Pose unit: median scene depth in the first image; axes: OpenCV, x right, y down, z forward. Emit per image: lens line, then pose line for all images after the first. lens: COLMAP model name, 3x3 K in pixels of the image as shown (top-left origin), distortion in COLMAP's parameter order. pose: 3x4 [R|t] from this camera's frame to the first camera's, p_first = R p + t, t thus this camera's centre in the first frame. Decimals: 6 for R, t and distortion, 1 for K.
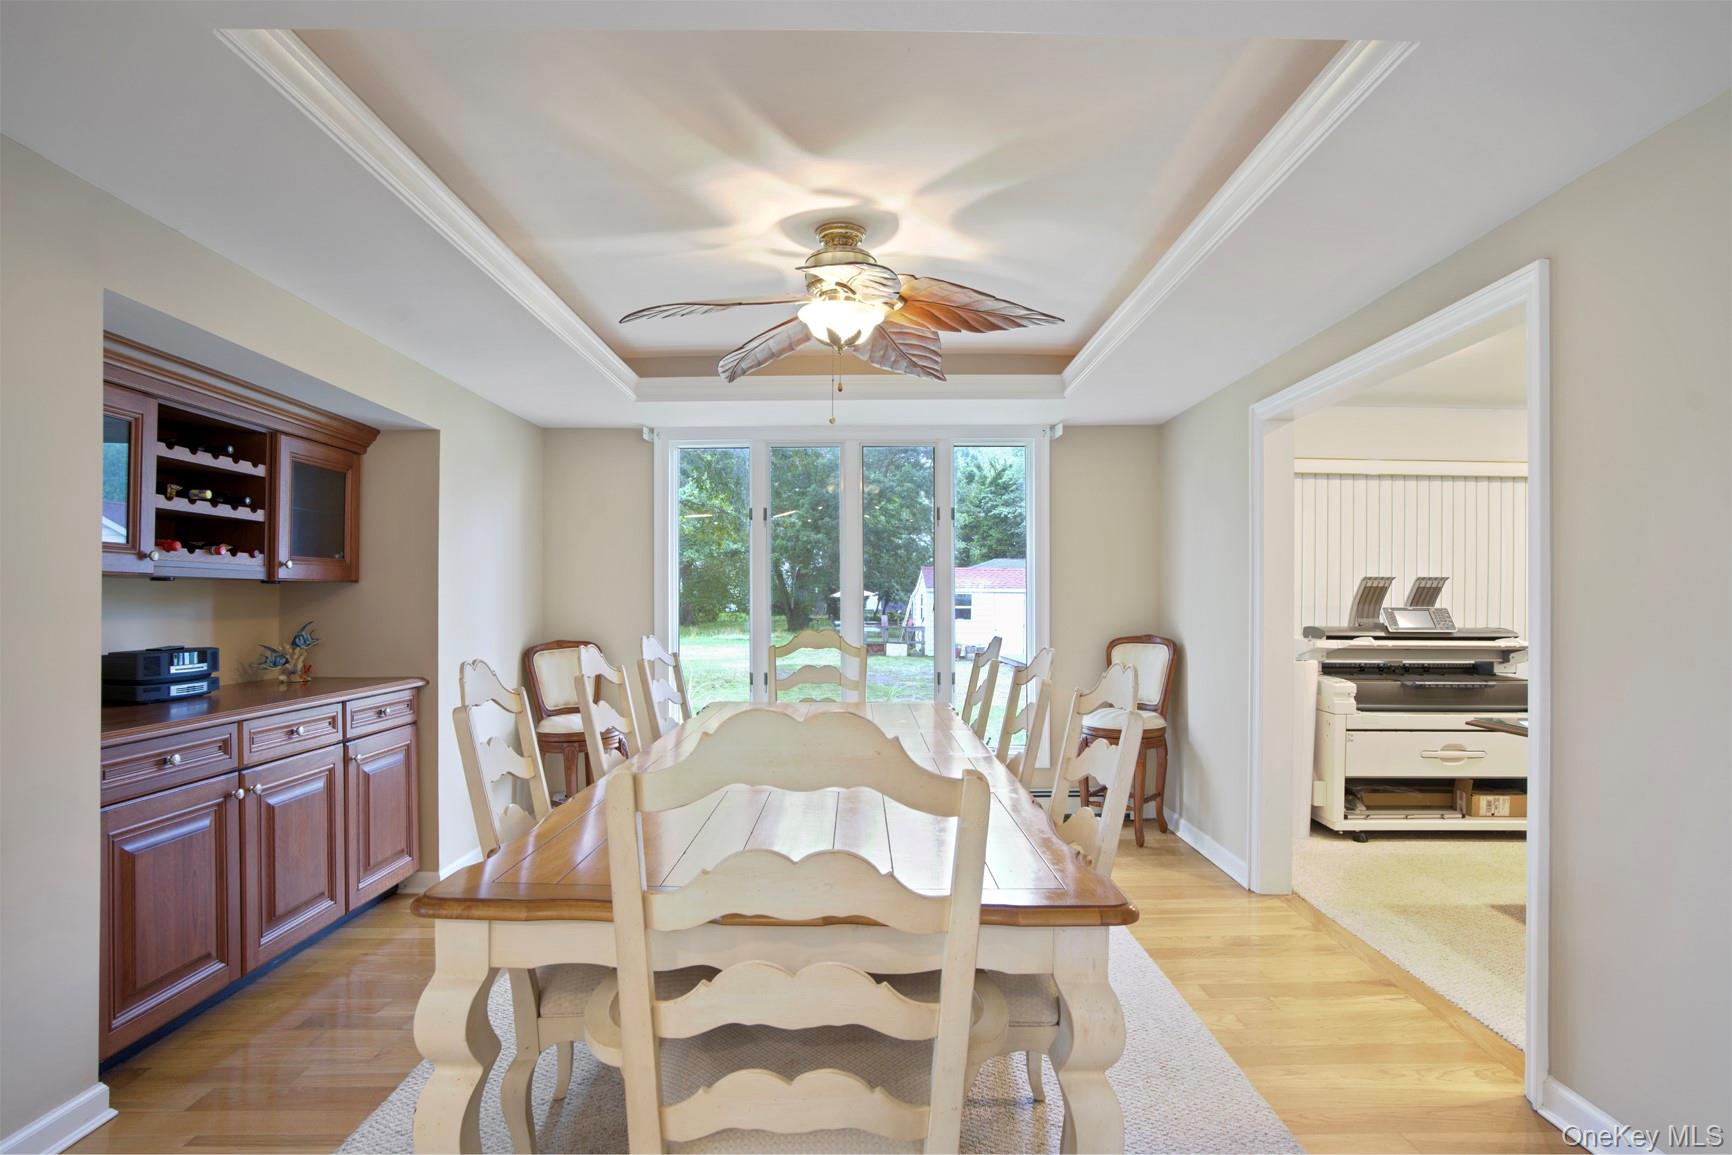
lens RADIAL K [[906.2, 0, 857.8], [0, 906.2, 595.0], [0, 0, 1]] dist [-0.052614, 0.028944]
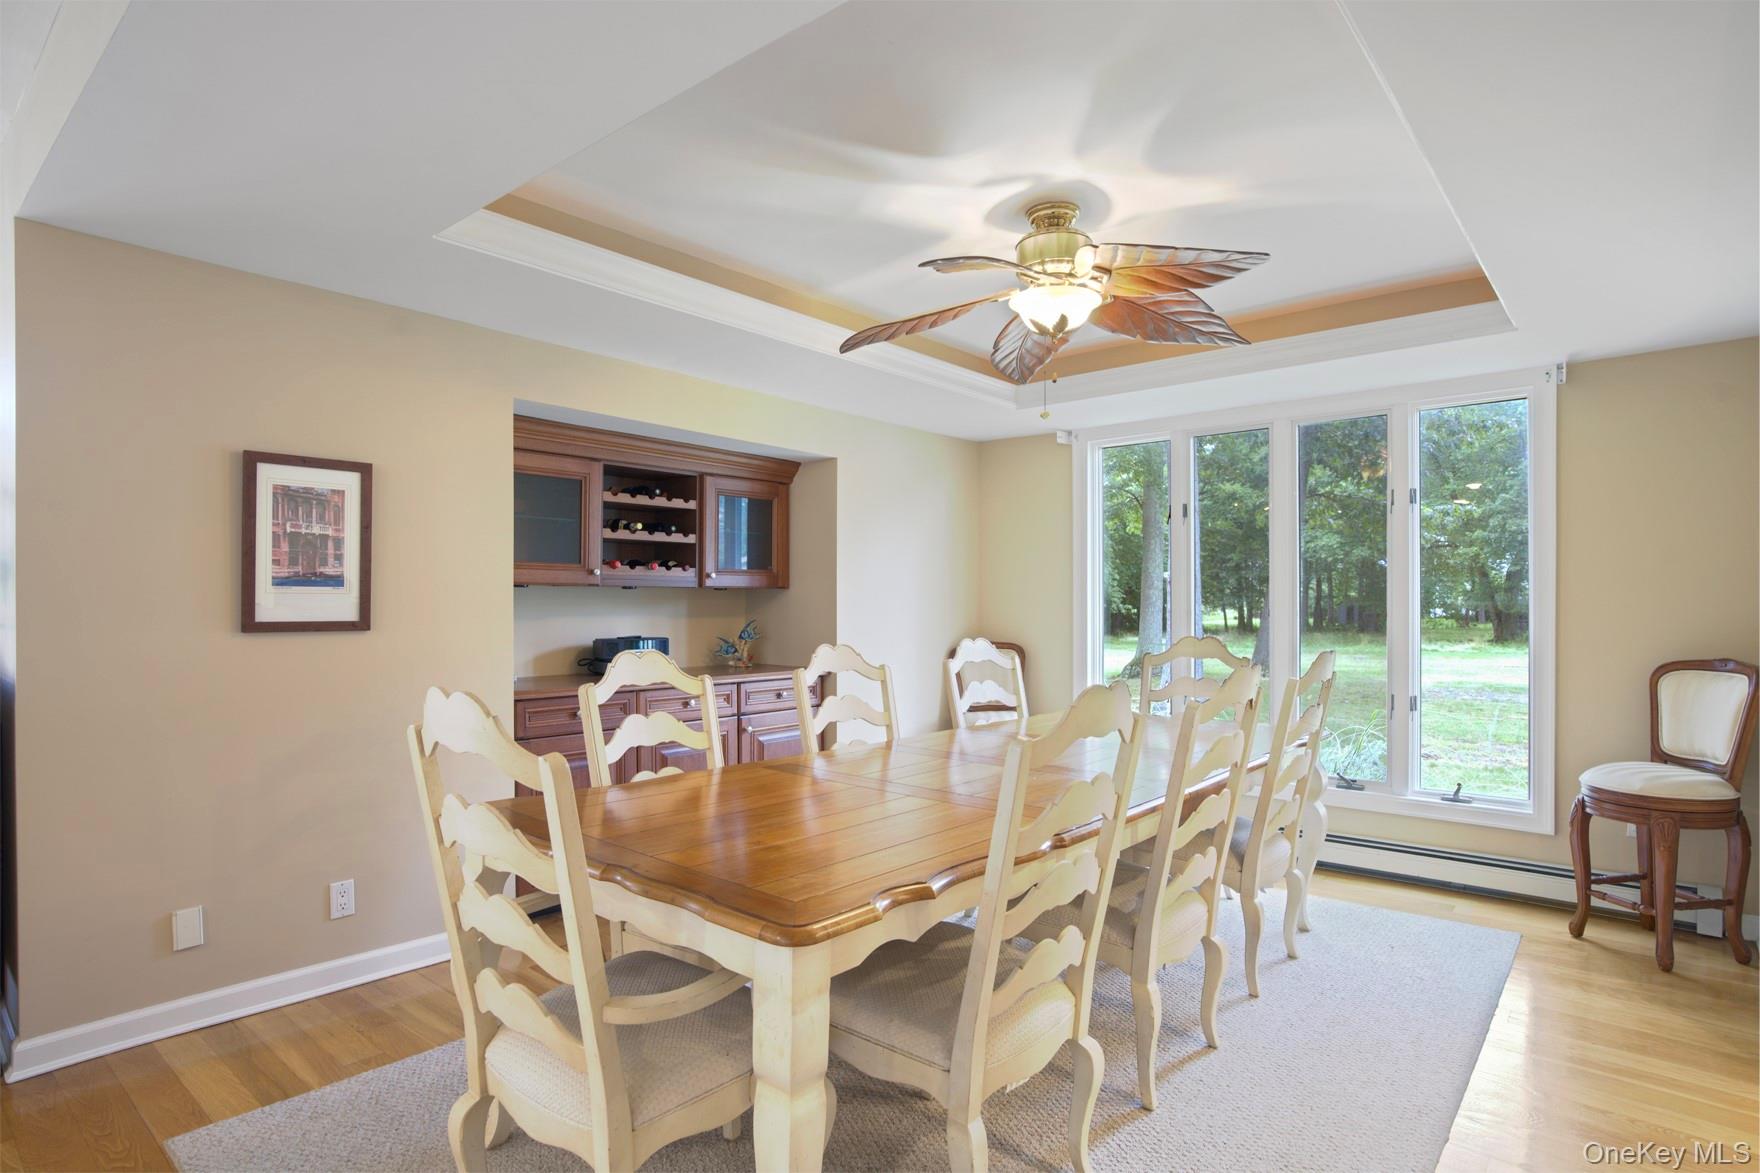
lens RADIAL K [[920.8, 0, 871.7], [0, 920.8, 604.2], [0, 0, 1]] dist [-0.052614, 0.028944]
pose [[0.758542, 0.004170, -0.651611, 0.412730], [0.000541, 0.999975, 0.007029, -0.001500], [0.651624, -0.005685, 0.758520, 0.136847]]
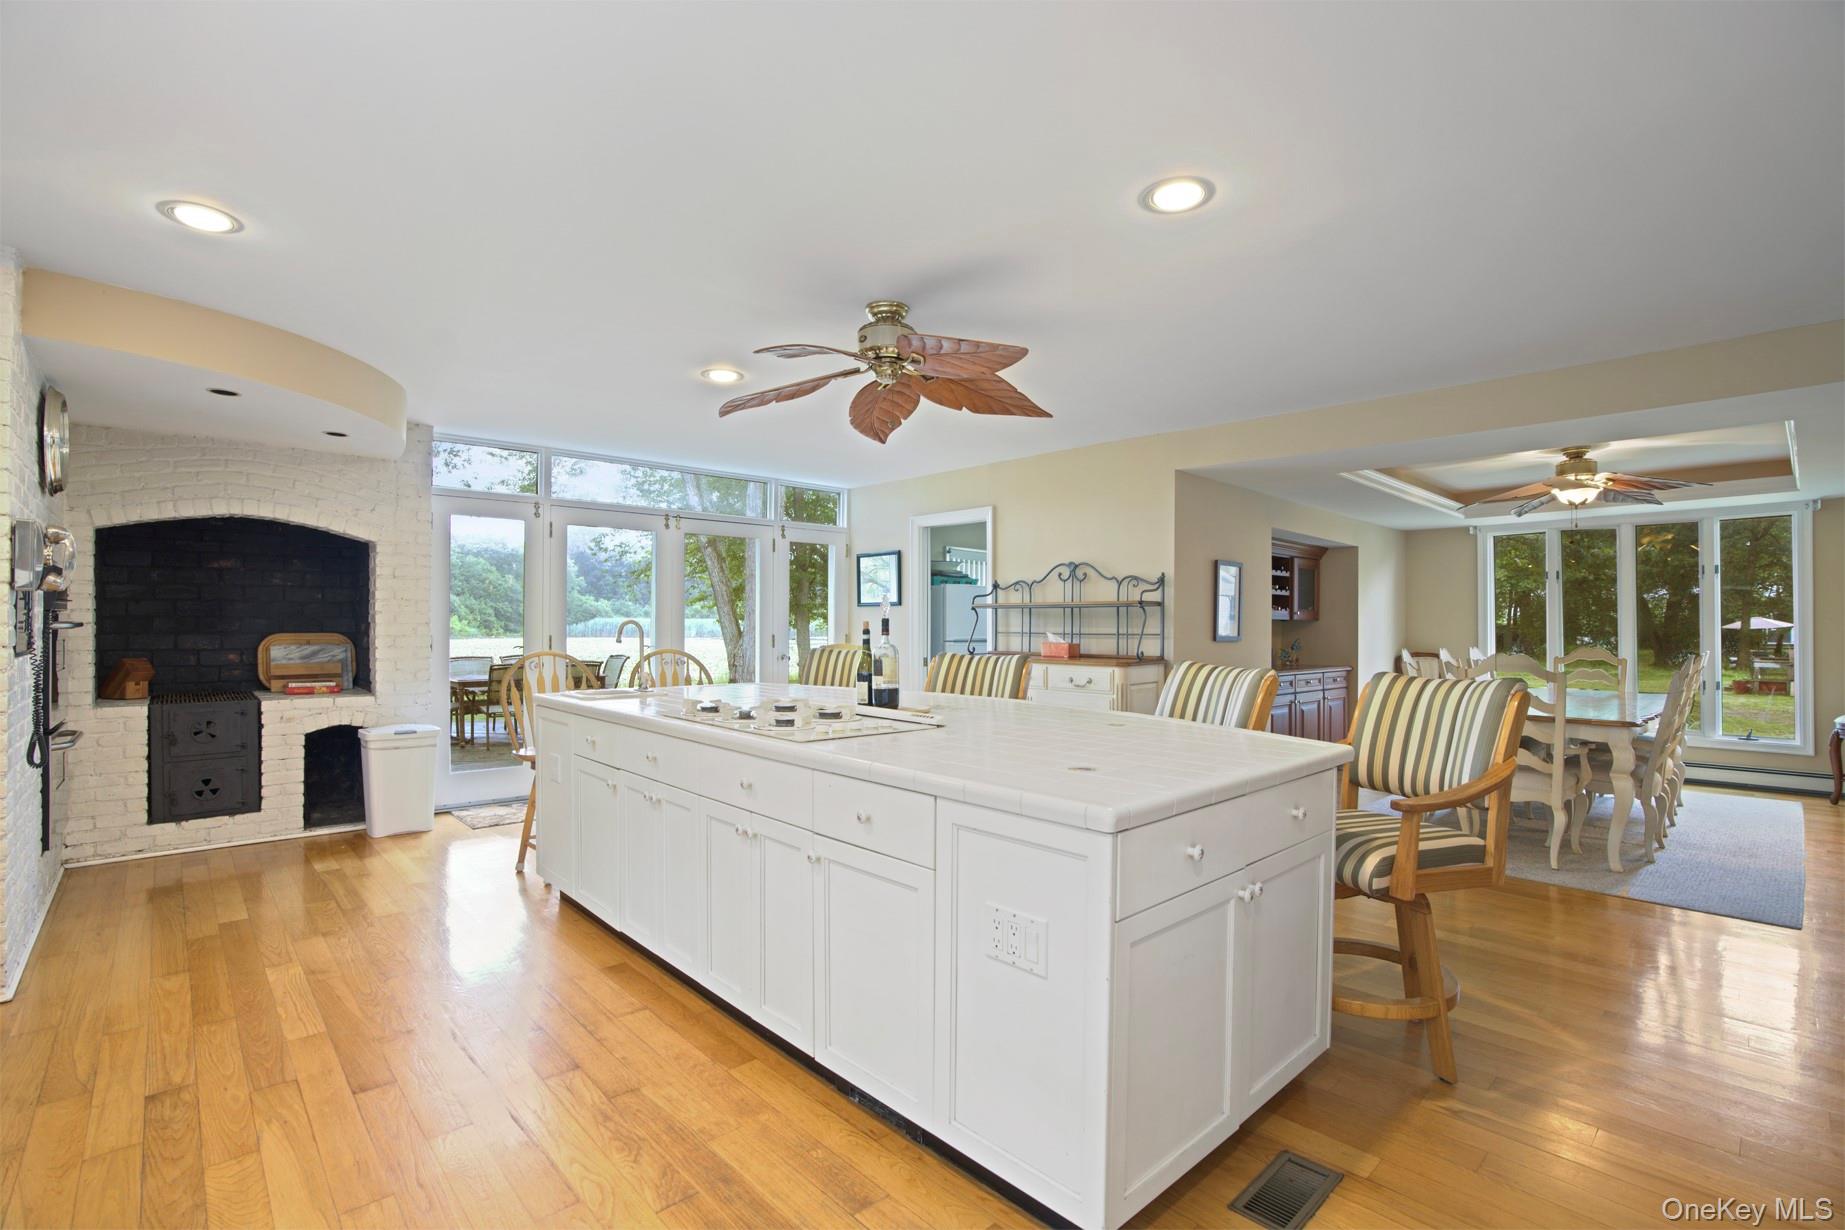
lens RADIAL K [[851.4, 0, 921.4], [0, 851.4, 619.4], [0, 0, 1]] dist [-0.071417, 0.029428]
pose [[0.682247, -0.005067, -0.731104, 0.297375], [-0.000549, 0.999972, -0.007443, -0.001278], [0.731122, 0.005479, 0.682225, -1.229392]]
